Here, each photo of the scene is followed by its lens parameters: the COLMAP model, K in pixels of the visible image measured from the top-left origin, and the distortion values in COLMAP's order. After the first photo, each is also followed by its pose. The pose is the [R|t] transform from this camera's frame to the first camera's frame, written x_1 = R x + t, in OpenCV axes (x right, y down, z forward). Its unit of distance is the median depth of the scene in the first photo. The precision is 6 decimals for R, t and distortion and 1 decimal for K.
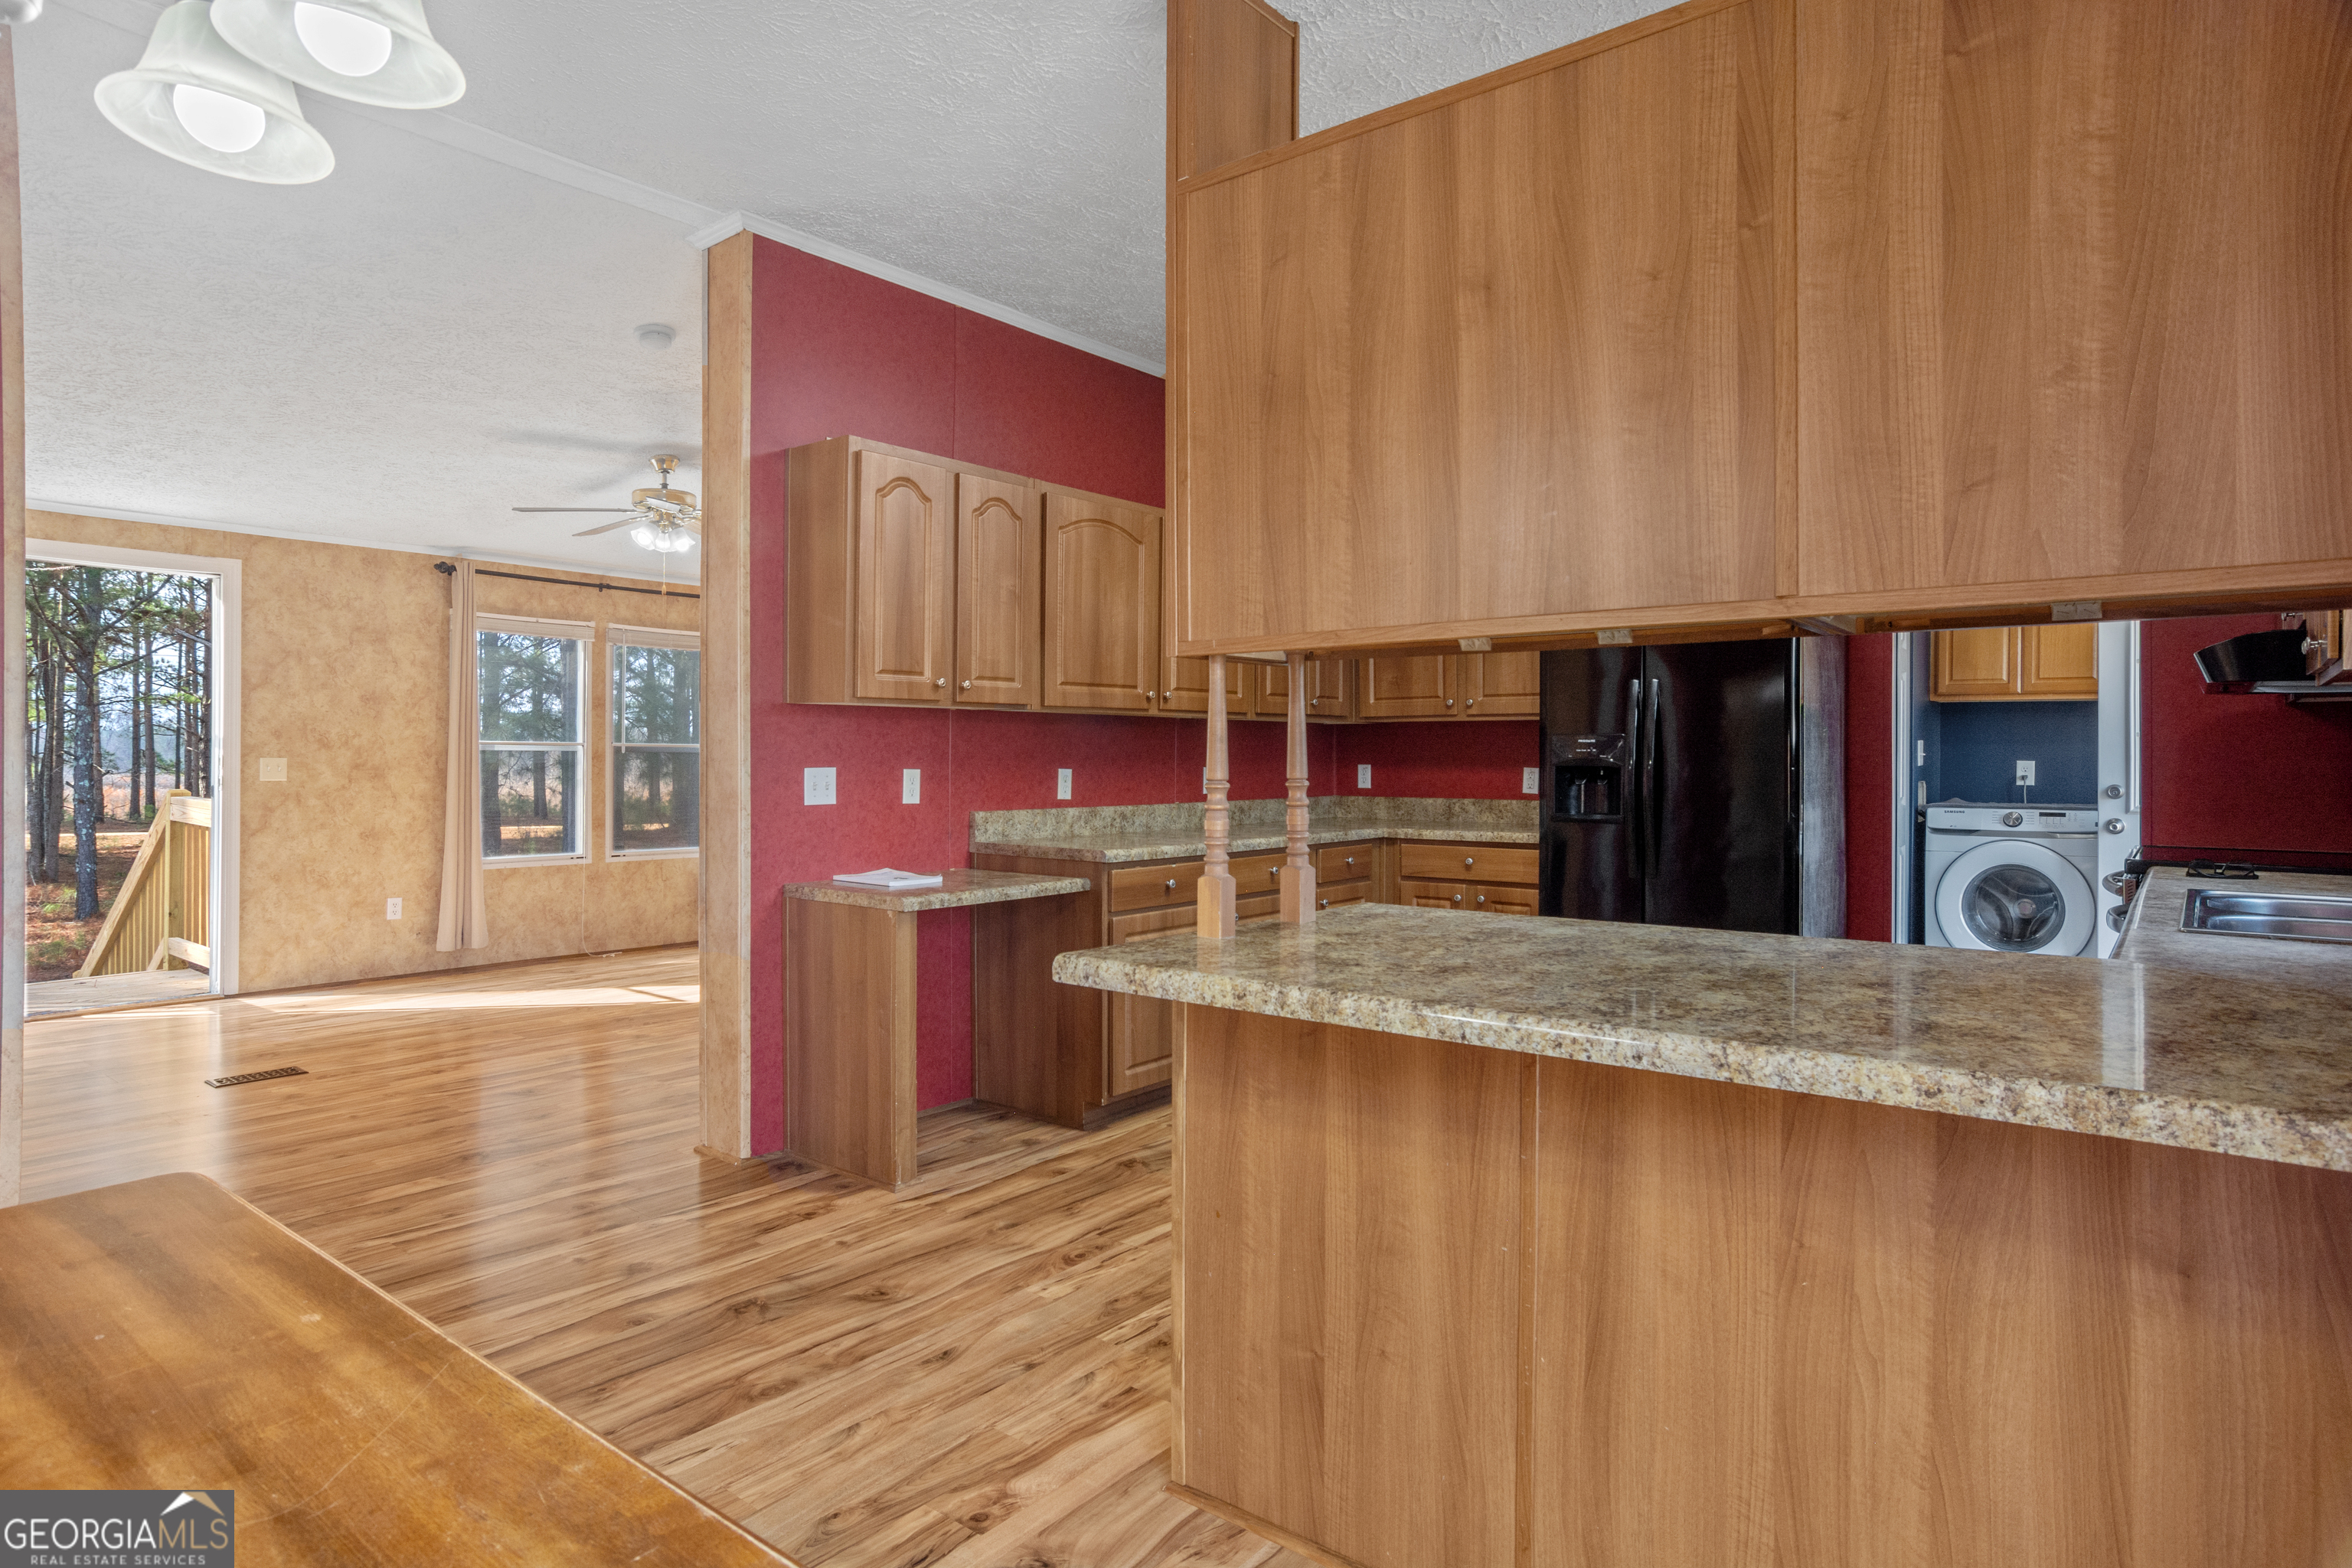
lens RADIAL K [[1279.7, 0, 1182.9], [0, 1279.7, 773.3], [0, 0, 1]] dist [-0.011282, 0.009261]
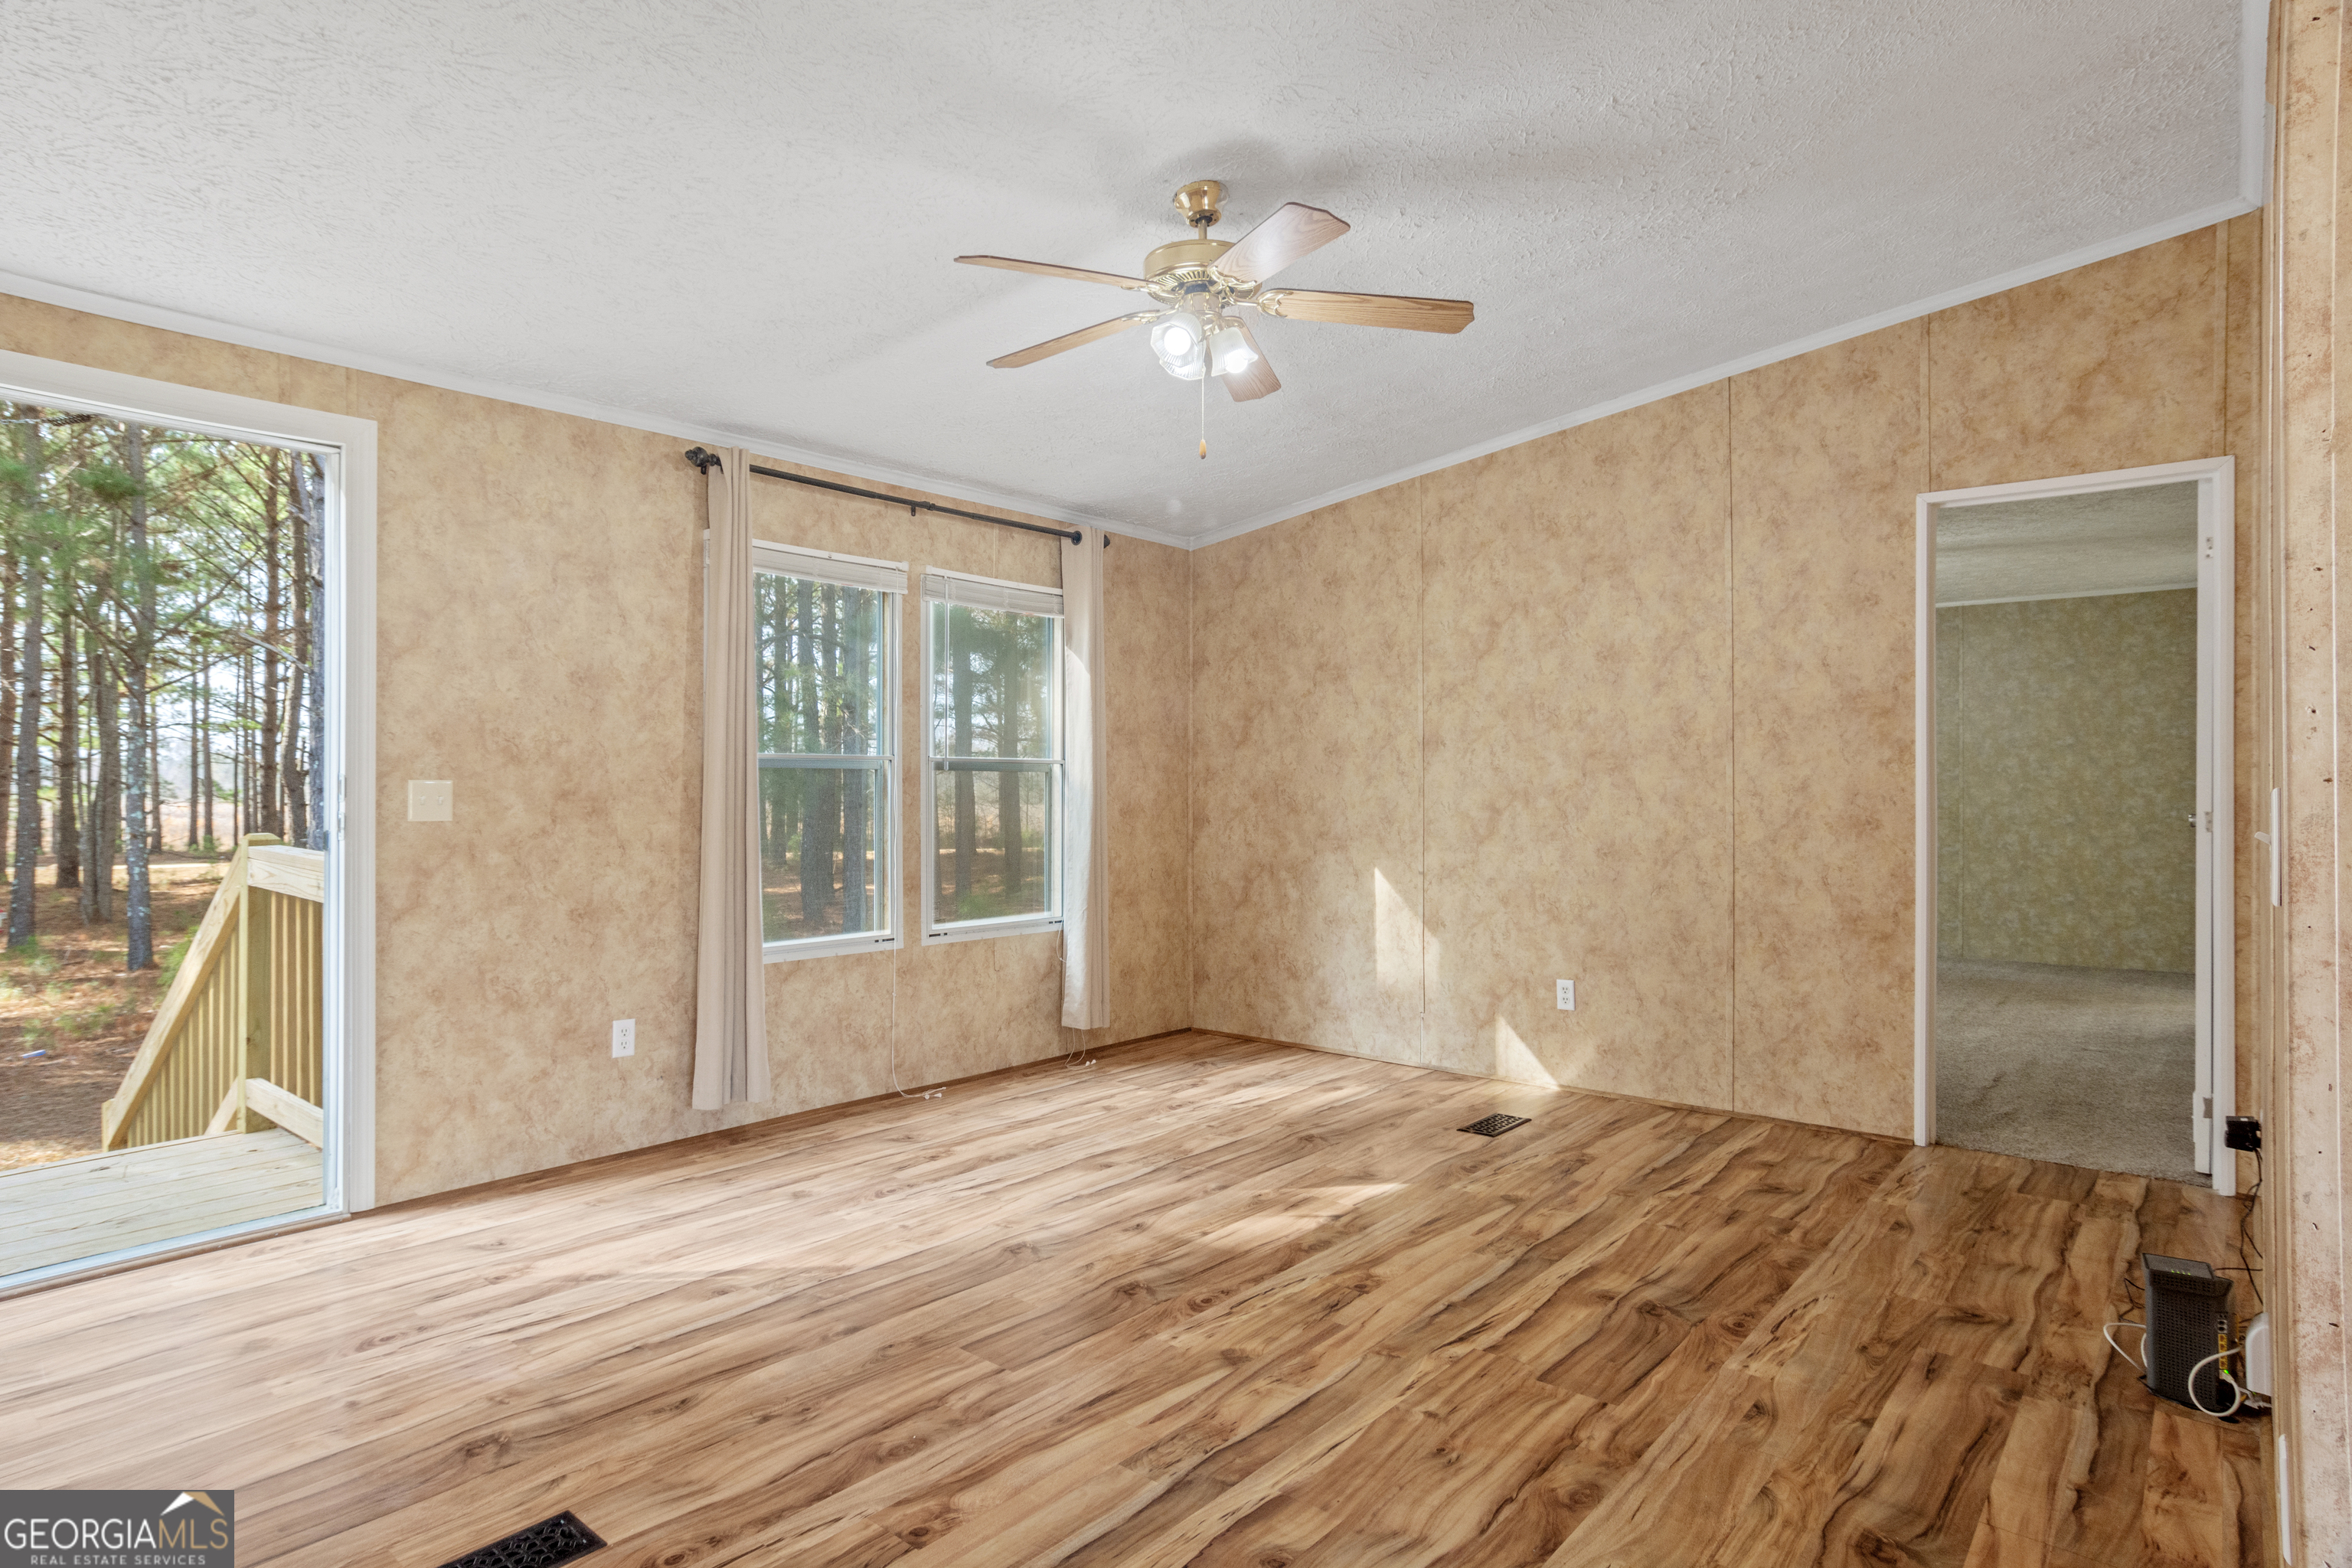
lens RADIAL K [[1279.7, 0, 1178.3], [0, 1279.7, 795.9], [0, 0, 1]] dist [-0.011282, 0.009261]
pose [[0.999537, -0.003844, -0.030174, -0.351197], [0.003800, 0.999992, -0.001540, -0.002964], [0.030179, 0.001424, 0.999543, 0.429375]]
